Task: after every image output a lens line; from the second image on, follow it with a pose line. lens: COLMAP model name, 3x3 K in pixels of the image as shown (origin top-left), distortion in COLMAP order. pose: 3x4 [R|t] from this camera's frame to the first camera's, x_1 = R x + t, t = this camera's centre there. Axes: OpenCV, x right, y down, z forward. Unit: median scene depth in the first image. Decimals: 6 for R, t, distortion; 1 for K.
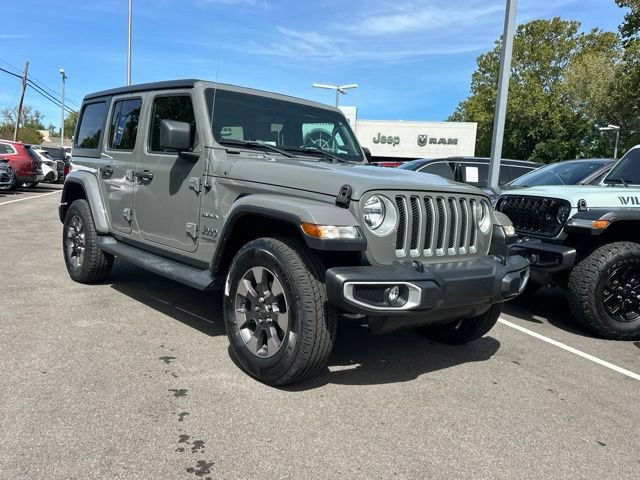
lens RADIAL K [[549.0, 0, 313.2], [0, 549.0, 235.1], [0, 0, 1]] dist [0.111500, -0.186467]
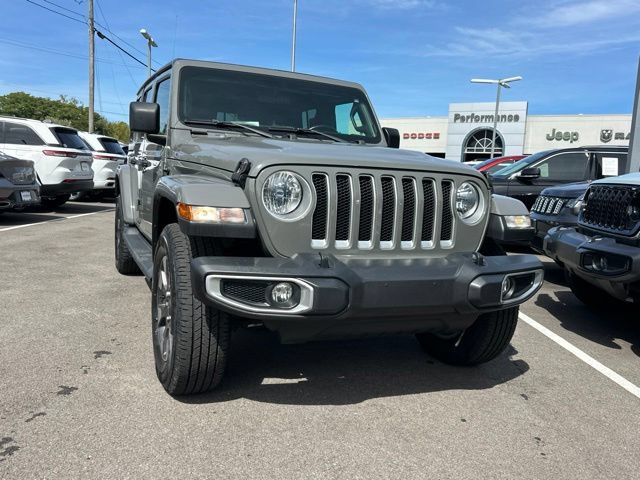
lens RADIAL K [[549.0, 0, 313.2], [0, 549.0, 235.1], [0, 0, 1]] dist [0.111500, -0.186467]
pose [[0.953532, 0.018195, -0.300742, 0.315231], [-0.020728, 0.999771, -0.005232, 0.019579], [0.300578, 0.011223, 0.953691, 0.189042]]
